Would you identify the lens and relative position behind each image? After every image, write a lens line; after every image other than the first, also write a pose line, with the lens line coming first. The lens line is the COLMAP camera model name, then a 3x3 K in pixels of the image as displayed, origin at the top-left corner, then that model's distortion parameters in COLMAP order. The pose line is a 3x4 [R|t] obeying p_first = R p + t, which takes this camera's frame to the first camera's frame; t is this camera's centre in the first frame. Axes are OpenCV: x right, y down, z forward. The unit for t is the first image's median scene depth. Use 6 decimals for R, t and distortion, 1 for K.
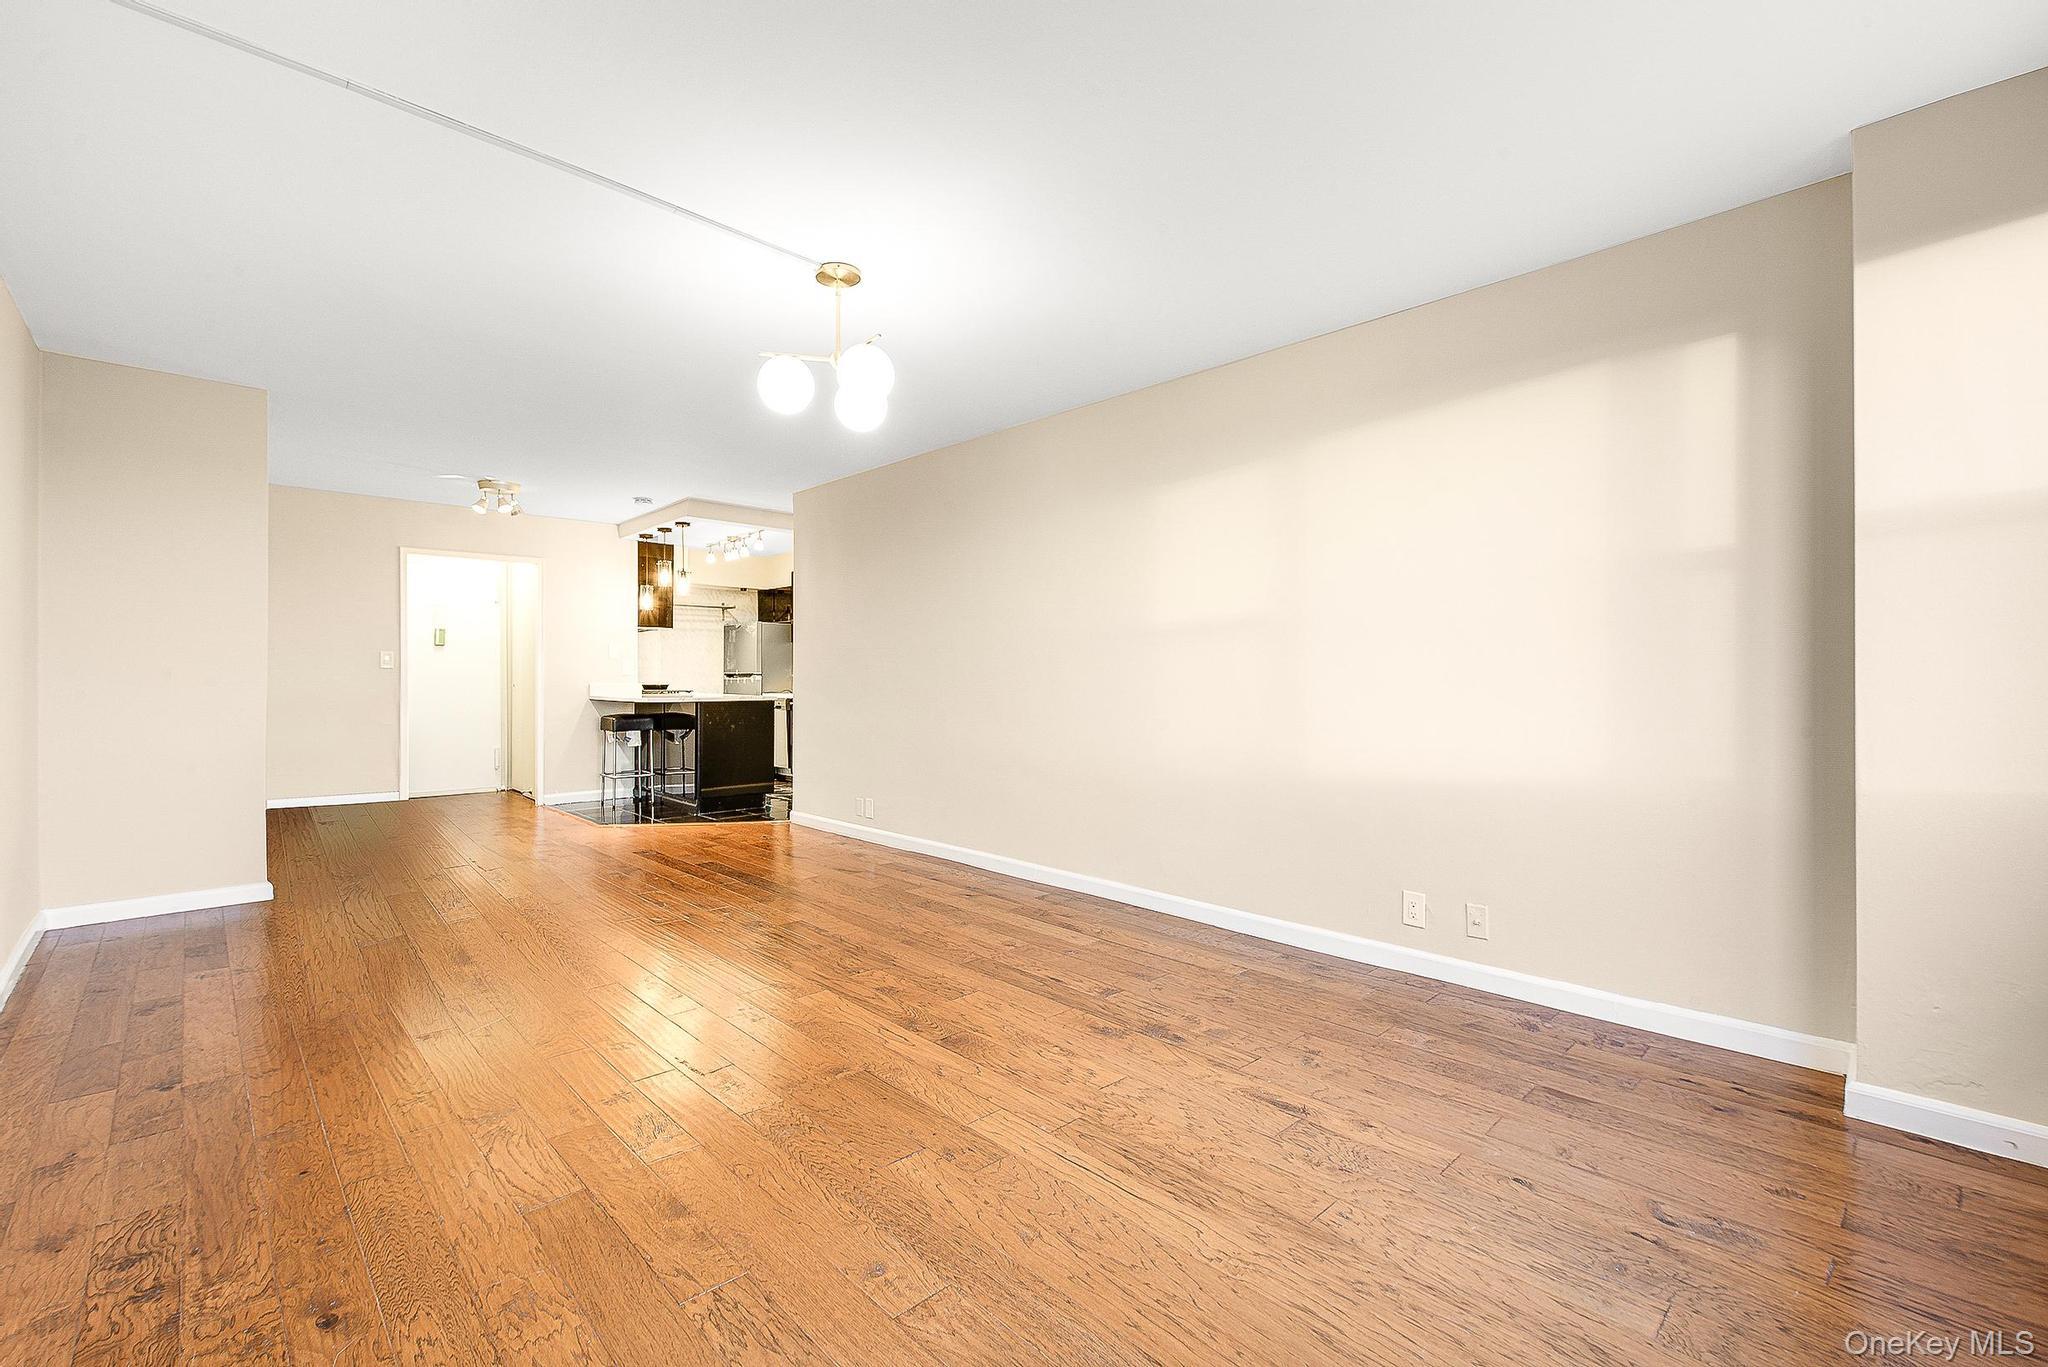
lens RADIAL K [[909.3, 0, 1027.8], [0, 909.3, 673.5], [0, 0, 1]] dist [-0.000159, -0.000031]
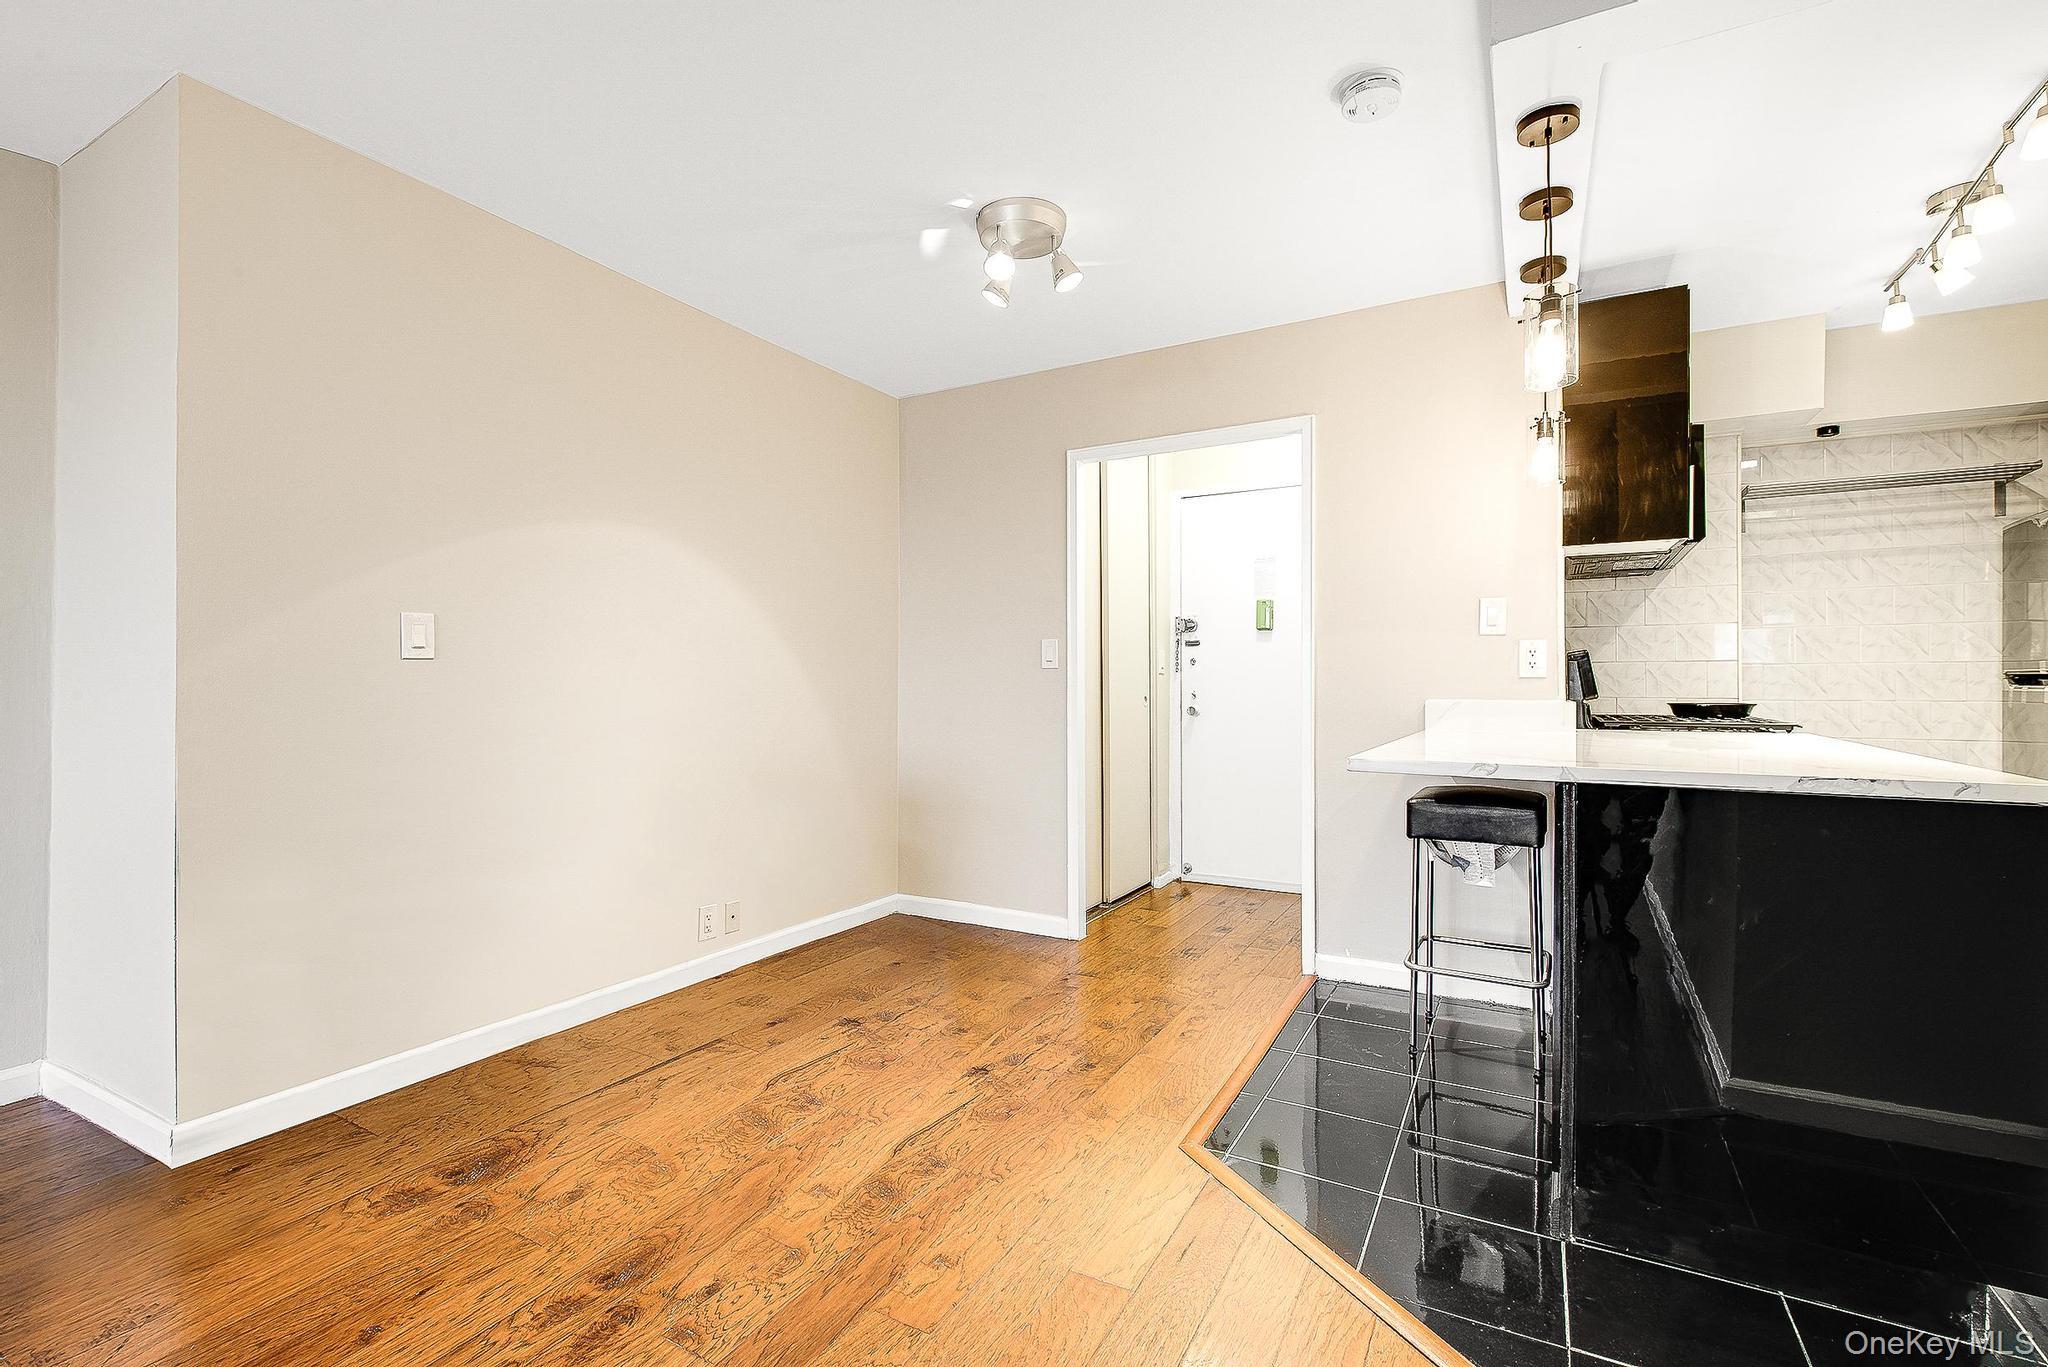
lens RADIAL K [[922.3, 0, 979.4], [0, 922.3, 682.3], [0, 0, 1]] dist [0.000453, -0.000617]
pose [[0.283974, -0.000824, -0.958832, -0.134210], [0.002961, 0.999996, 0.000018, 0.002433], [0.958827, -0.002844, 0.283975, 0.625989]]
